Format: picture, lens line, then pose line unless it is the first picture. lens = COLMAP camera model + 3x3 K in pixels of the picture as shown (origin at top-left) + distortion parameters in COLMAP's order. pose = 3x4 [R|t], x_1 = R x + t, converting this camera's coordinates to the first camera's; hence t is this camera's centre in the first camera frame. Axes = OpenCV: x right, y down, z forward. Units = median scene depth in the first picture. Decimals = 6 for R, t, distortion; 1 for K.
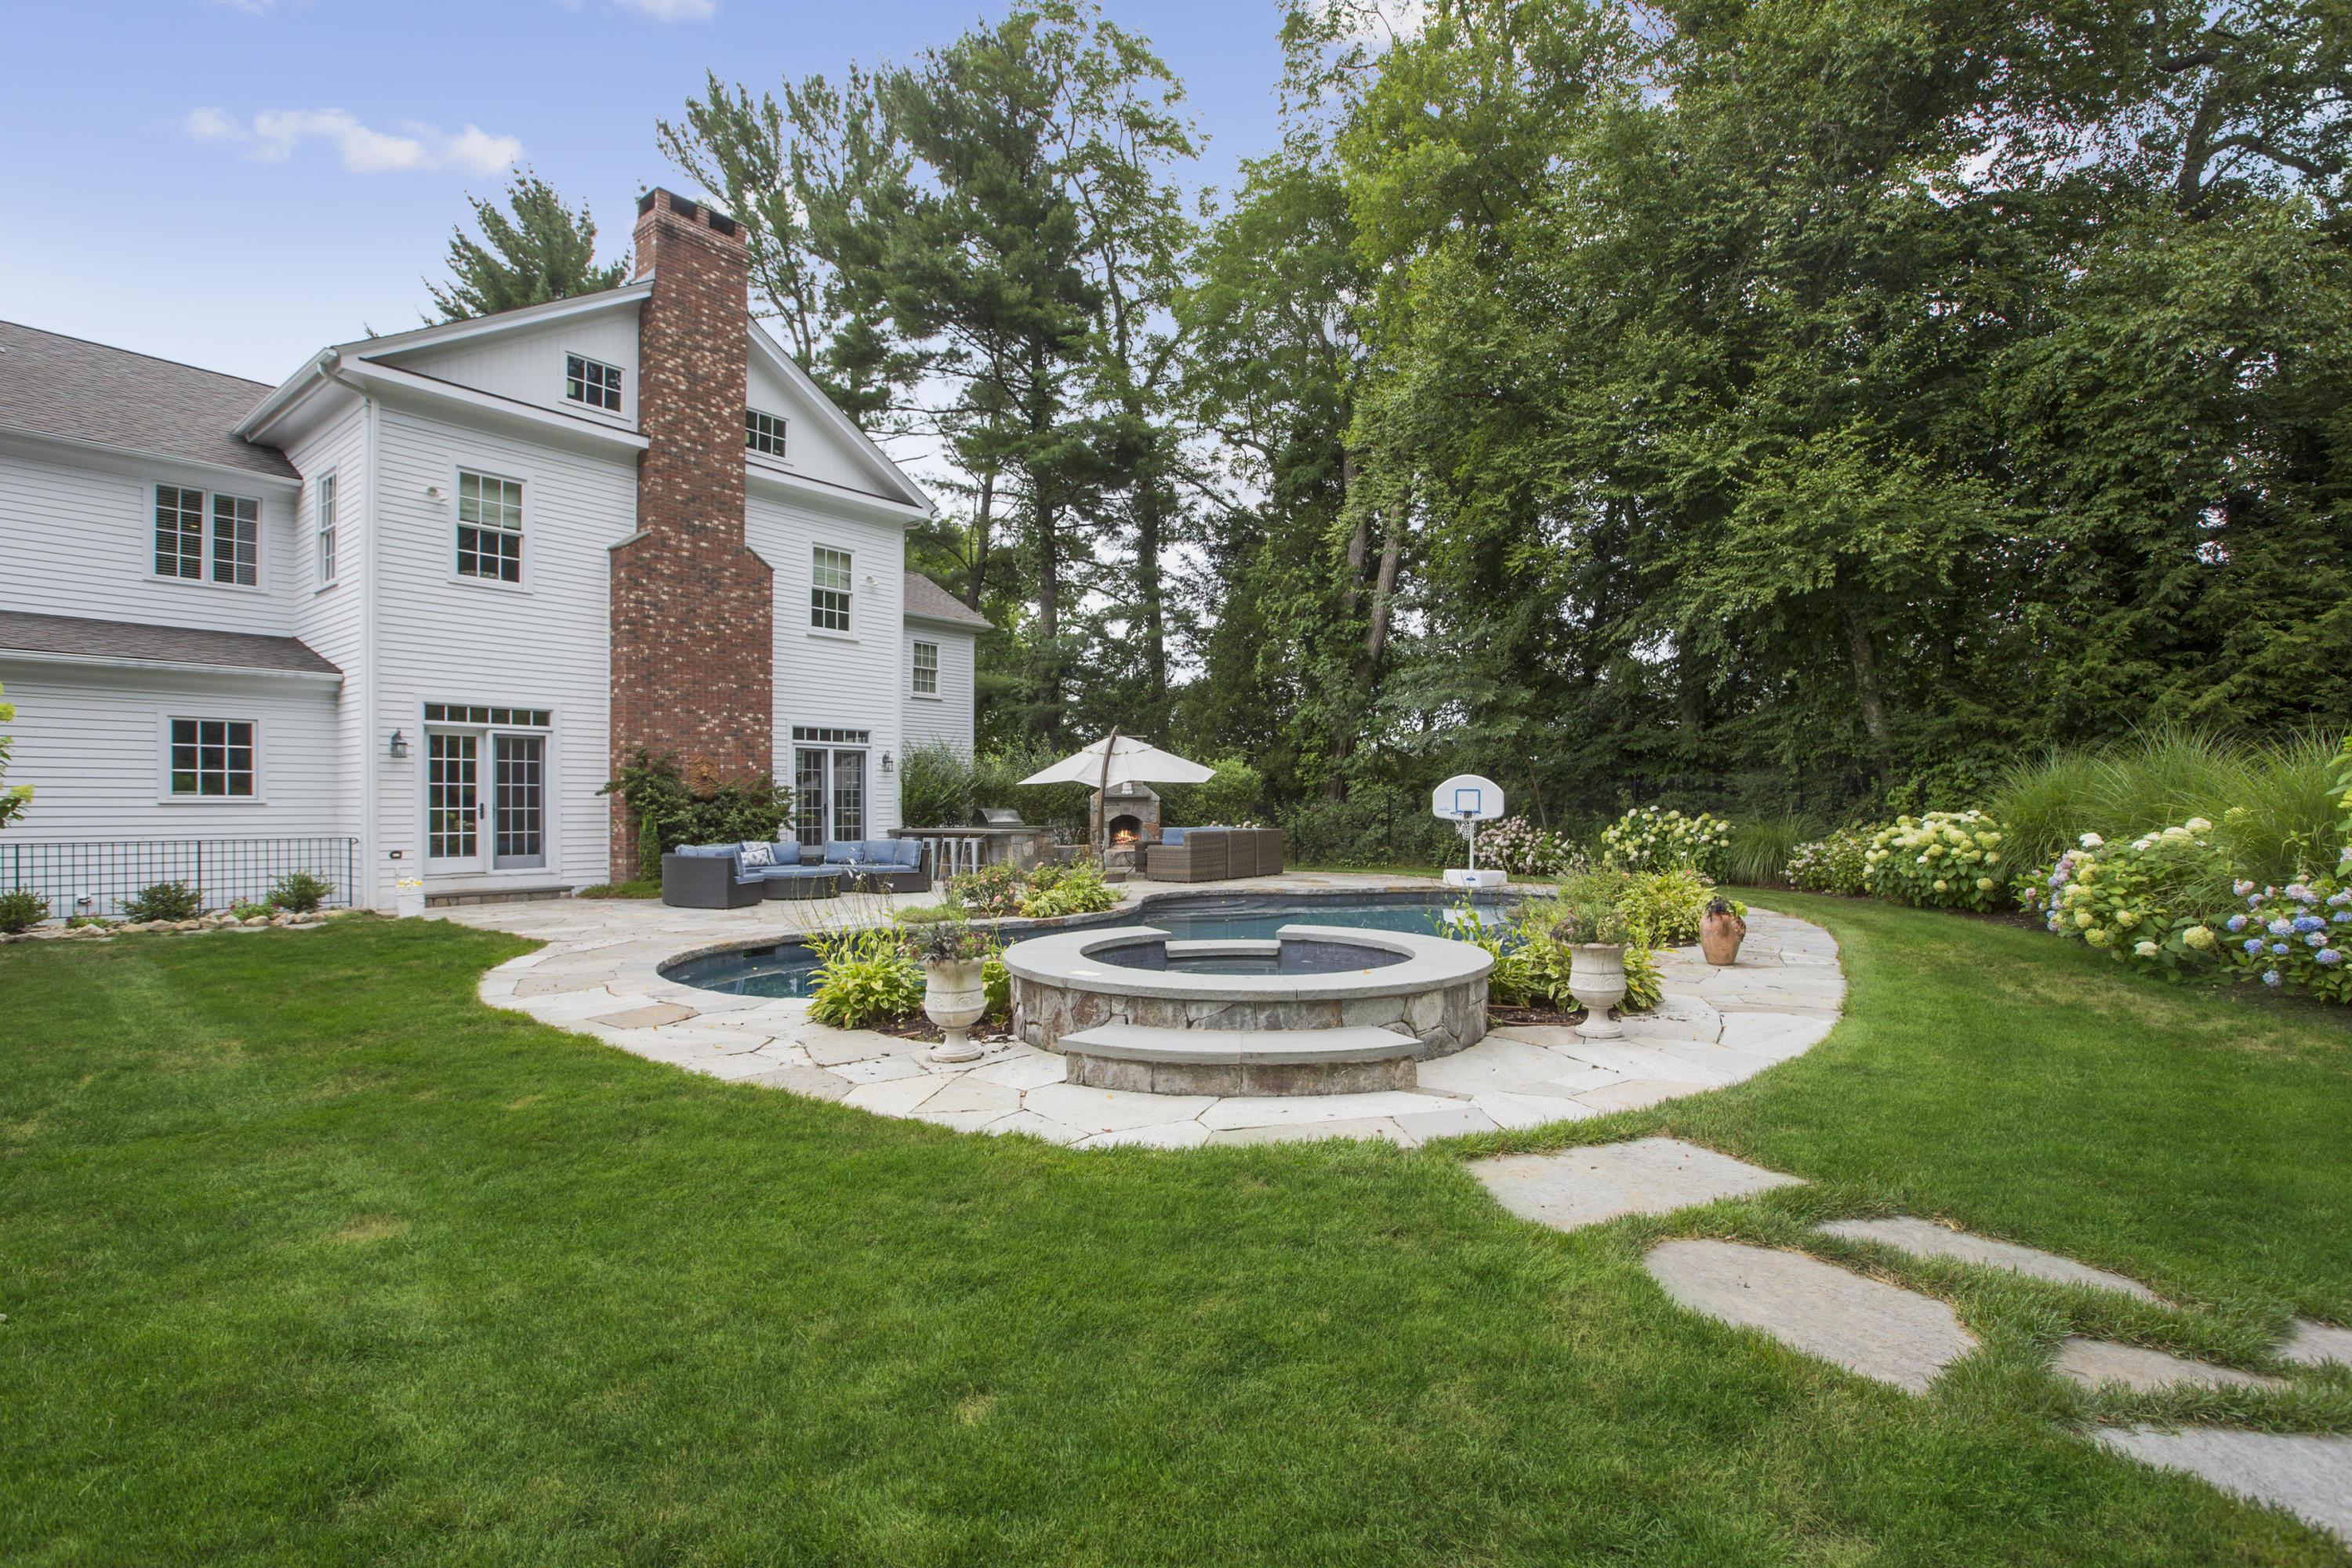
lens RADIAL K [[1118.8, 0, 1199.1], [0, 1118.8, 804.2], [0, 0, 1]] dist [-0.016229, 0.011053]
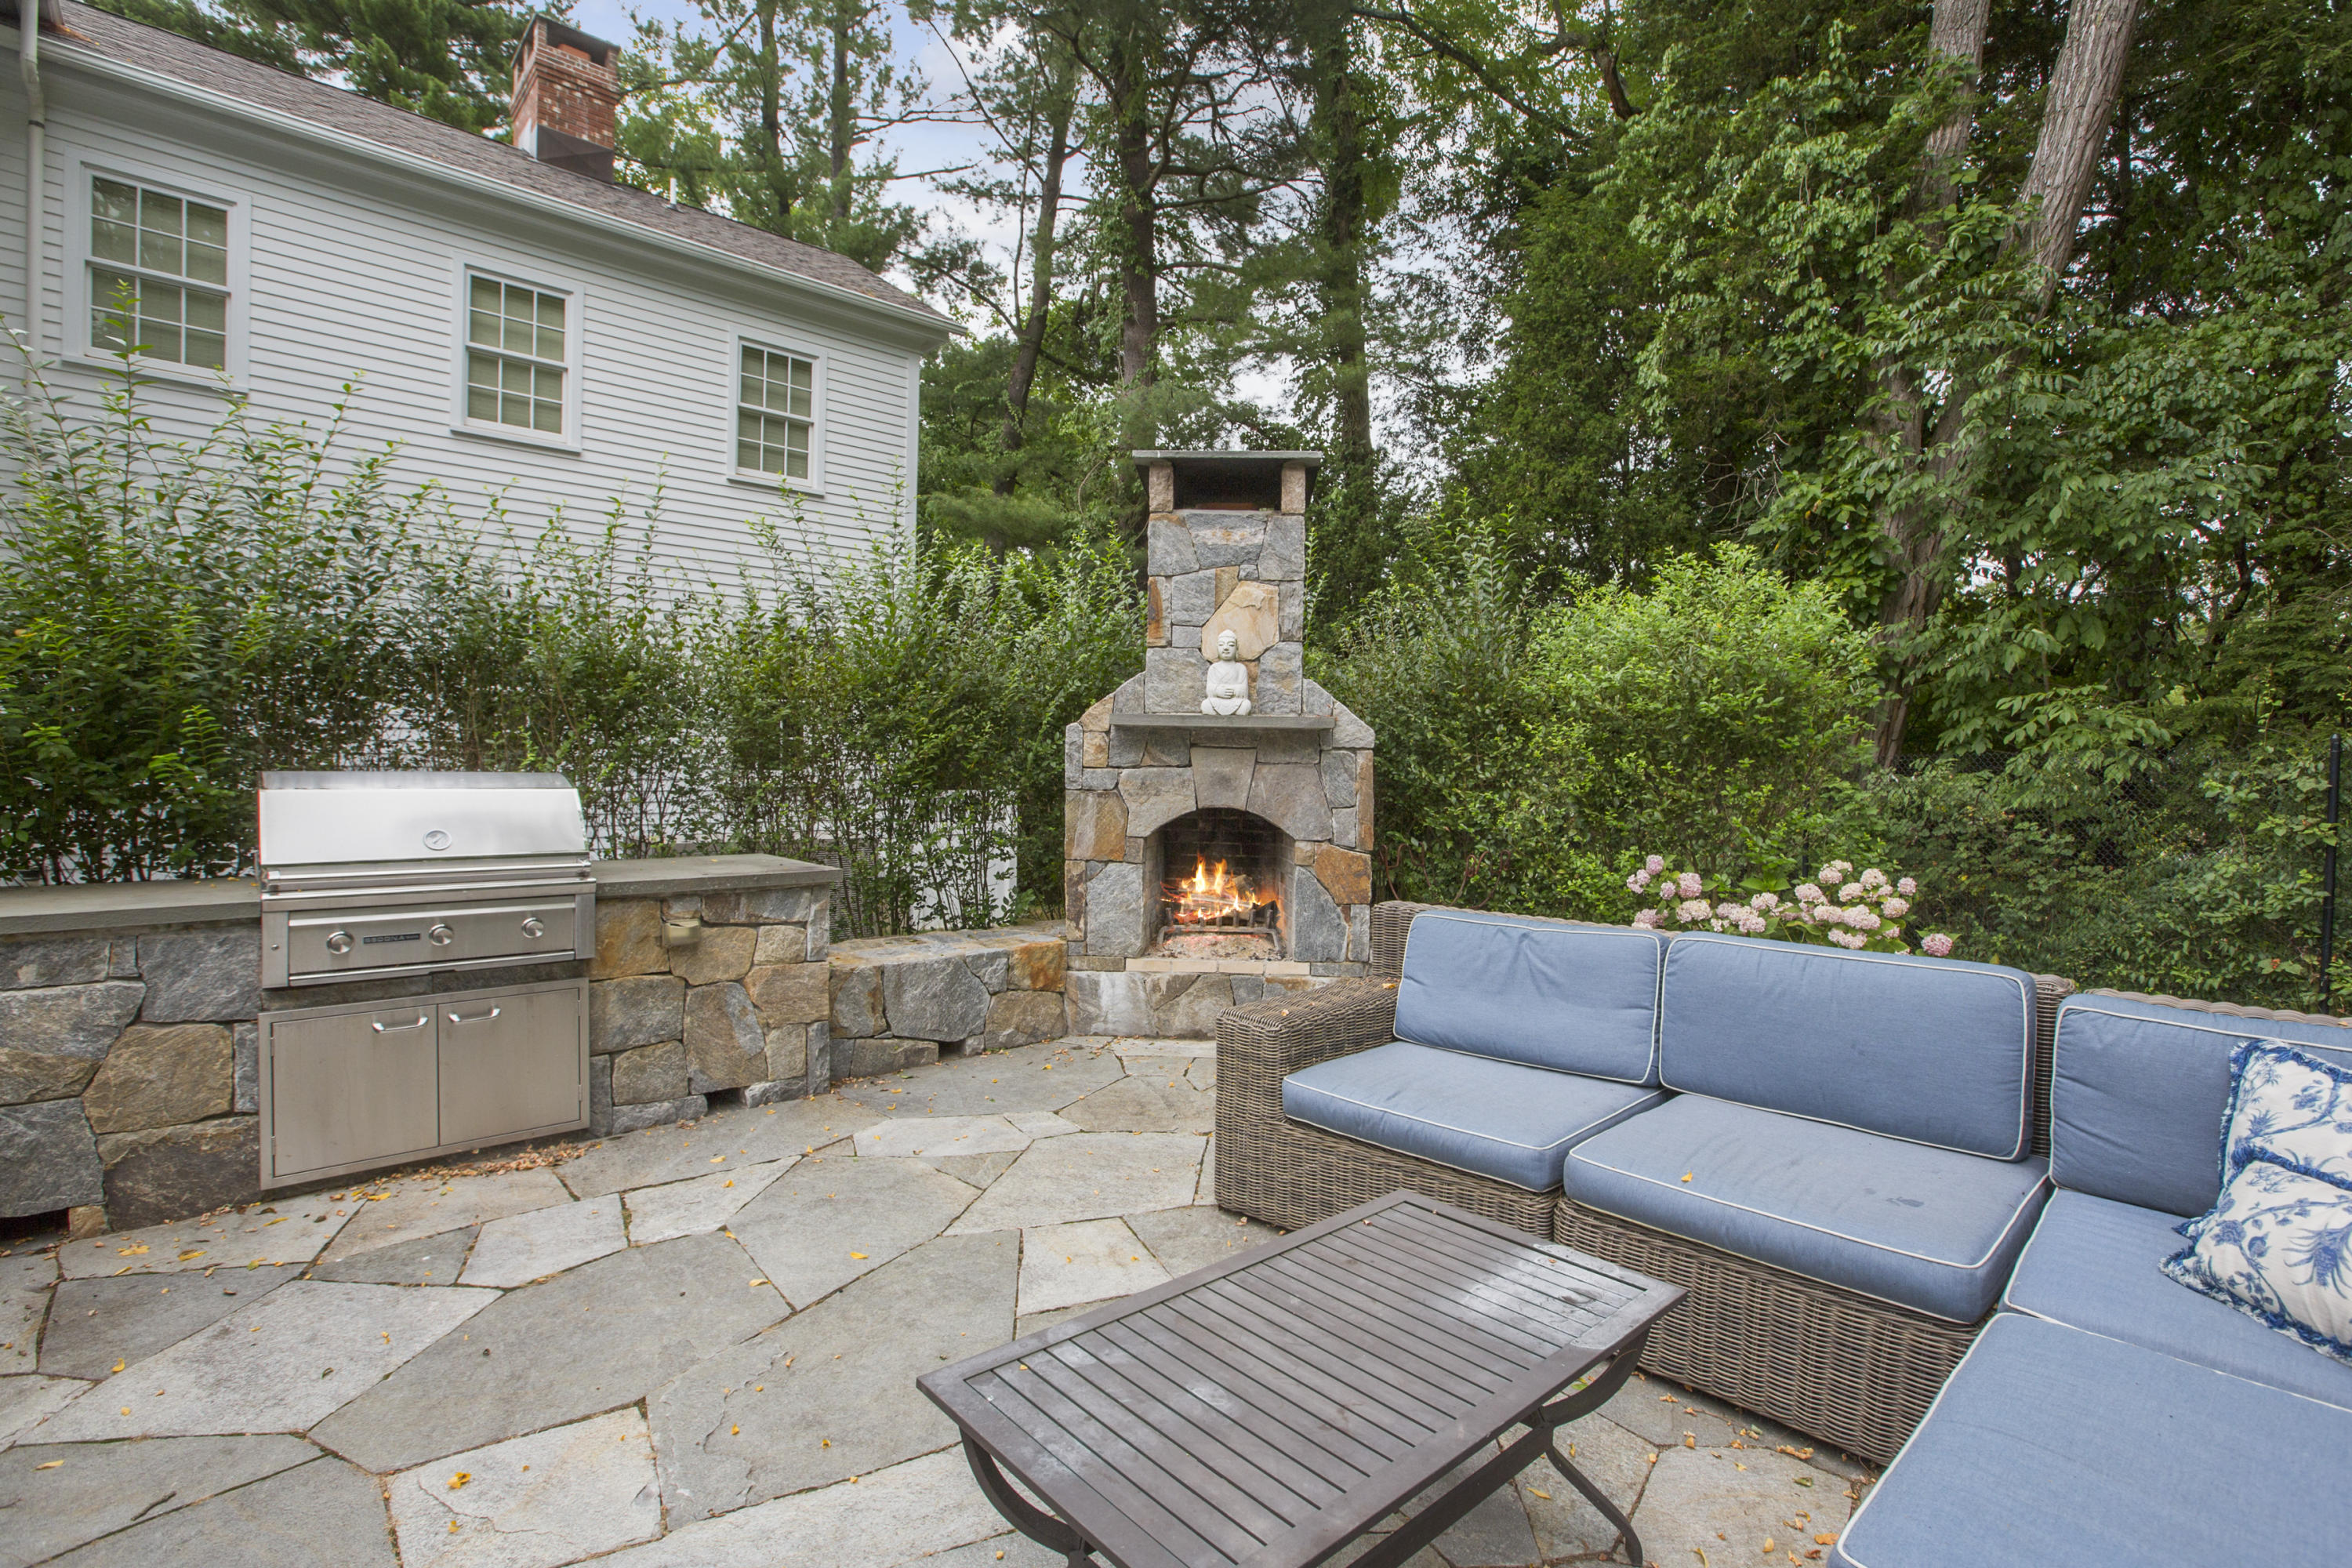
lens RADIAL K [[1109.8, 0, 1221.1], [0, 1109.8, 785.2], [0, 0, 1]] dist [-0.052821, 0.017617]
pose [[0.988456, 0.018864, -0.150330, -0.044678], [-0.015758, 0.999638, 0.021826, 0.000249], [0.150687, -0.019206, 0.988395, 1.088508]]
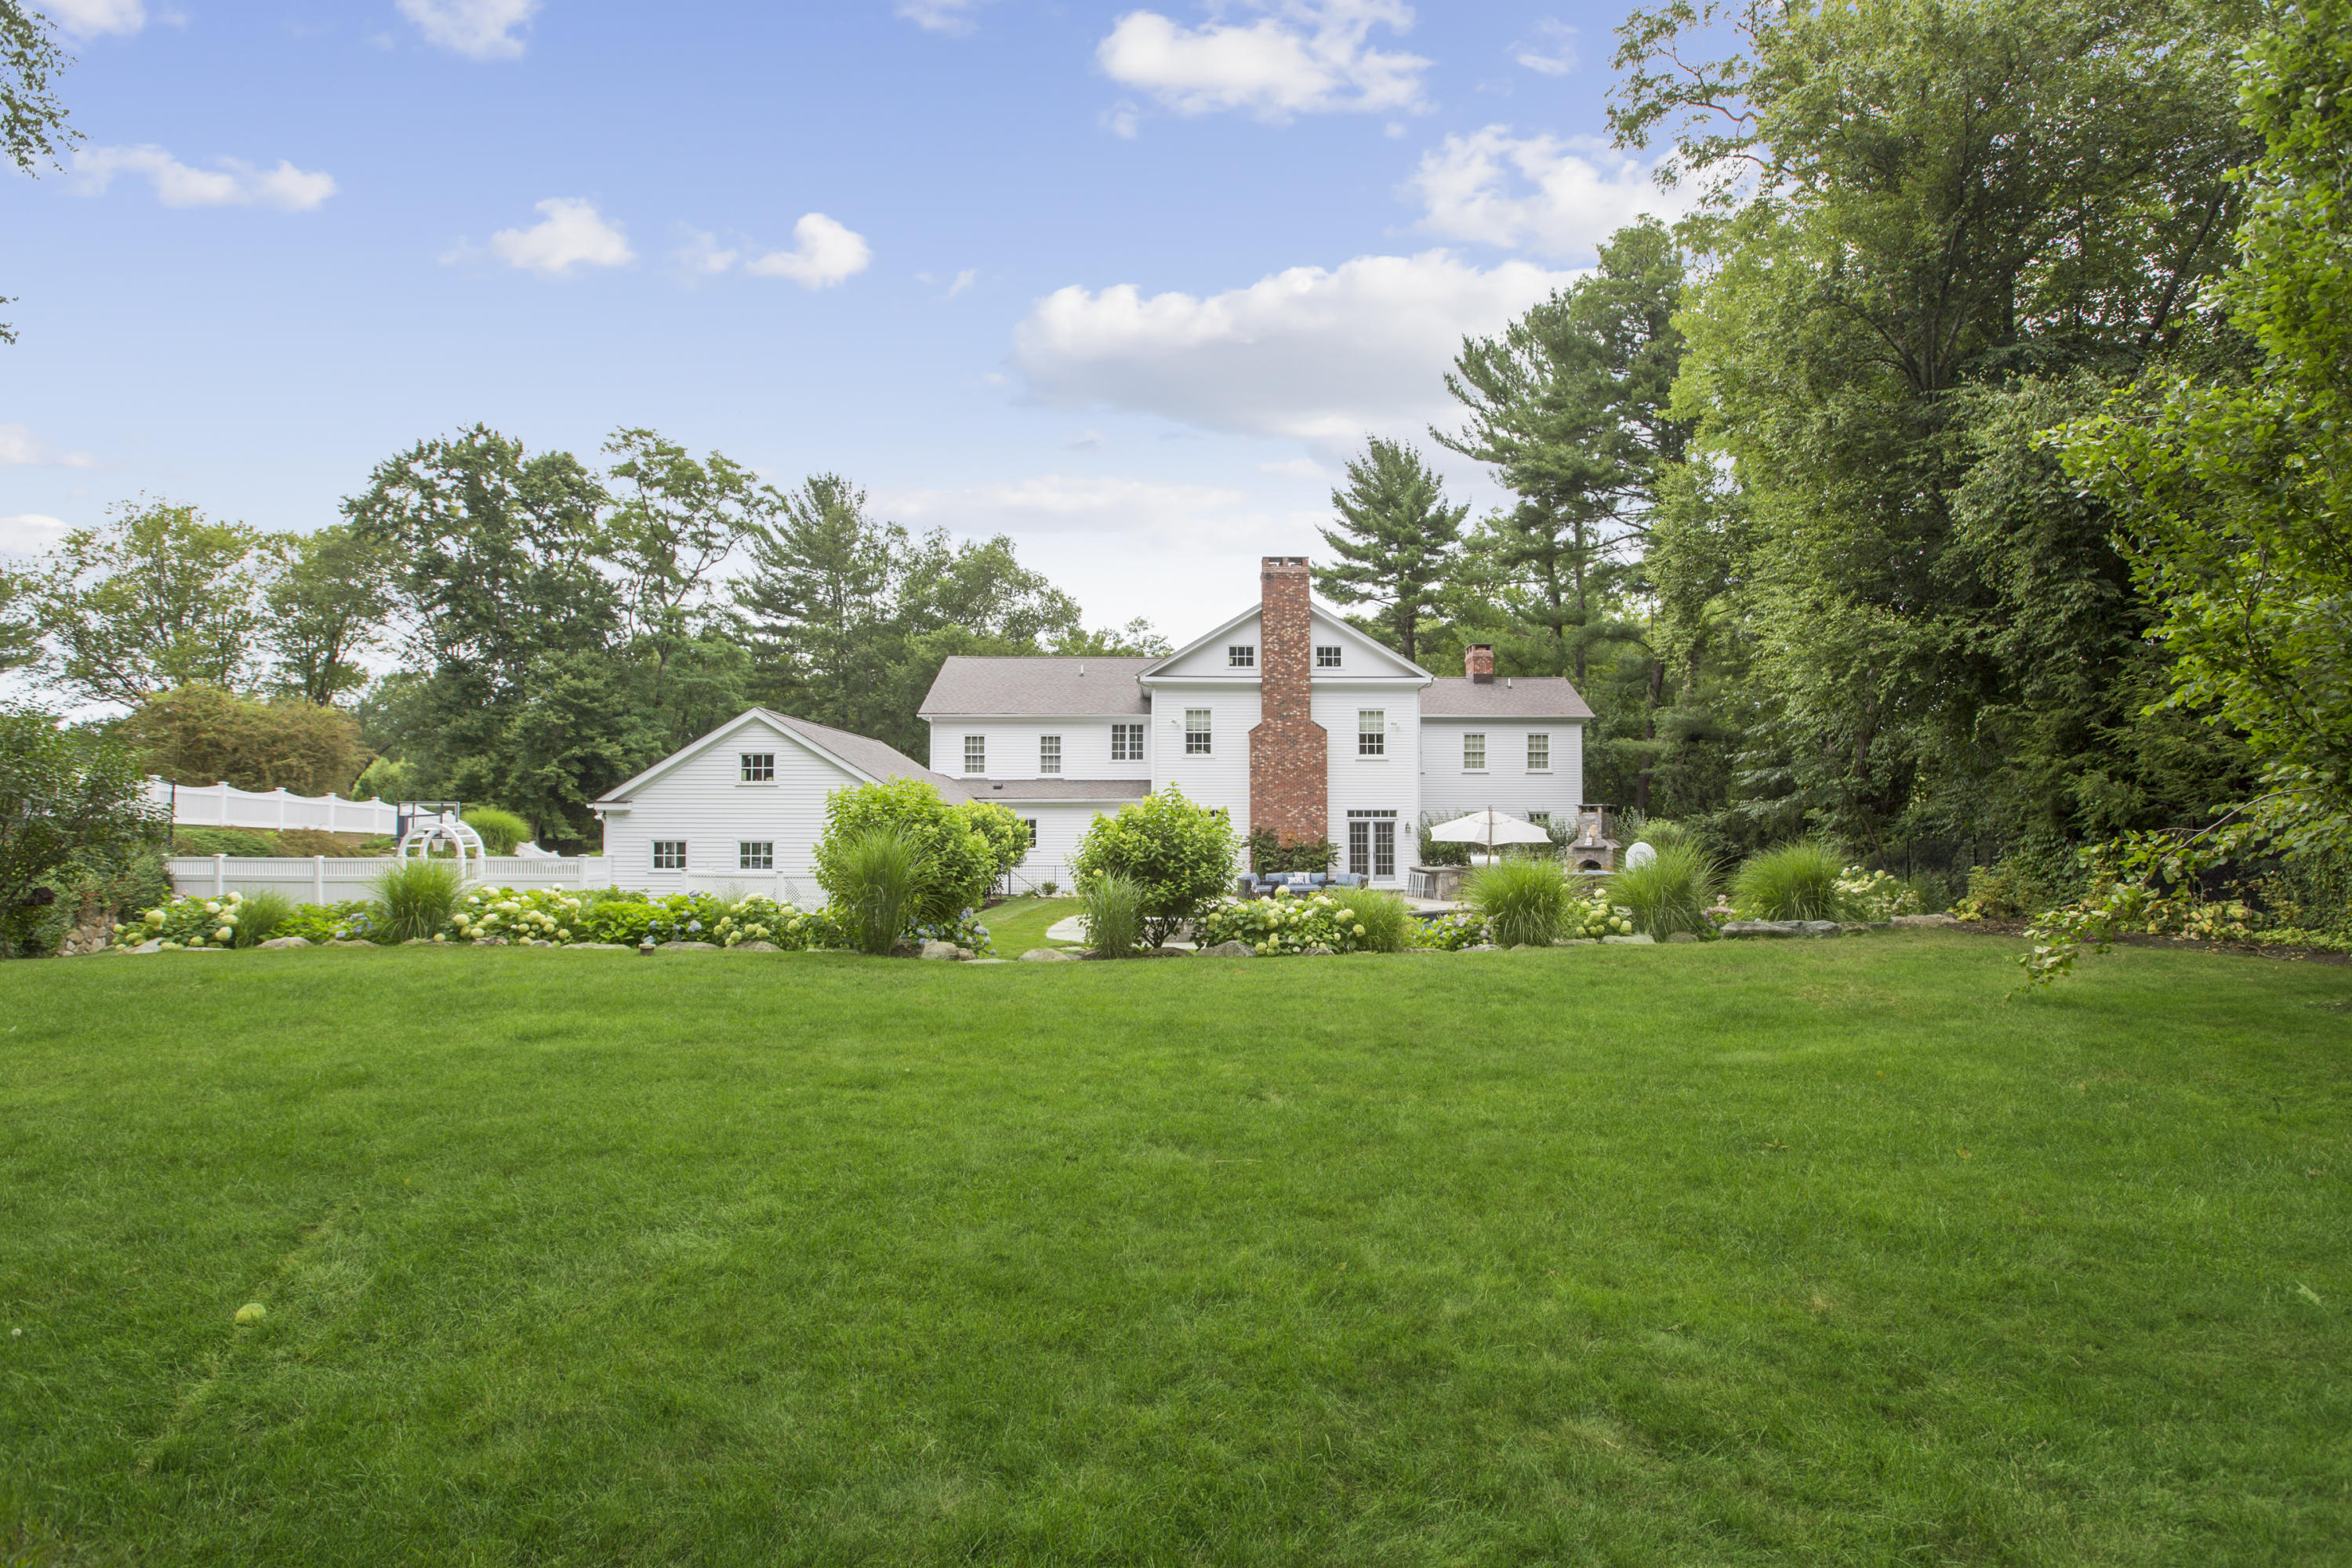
lens RADIAL K [[1118.8, 0, 1199.1], [0, 1118.8, 804.2], [0, 0, 1]] dist [-0.016229, 0.011053]
pose [[0.632362, -0.017054, -0.774486, 1.006809], [0.002611, 0.999799, -0.019884, -0.048008], [0.774669, 0.010552, 0.632279, -0.395387]]
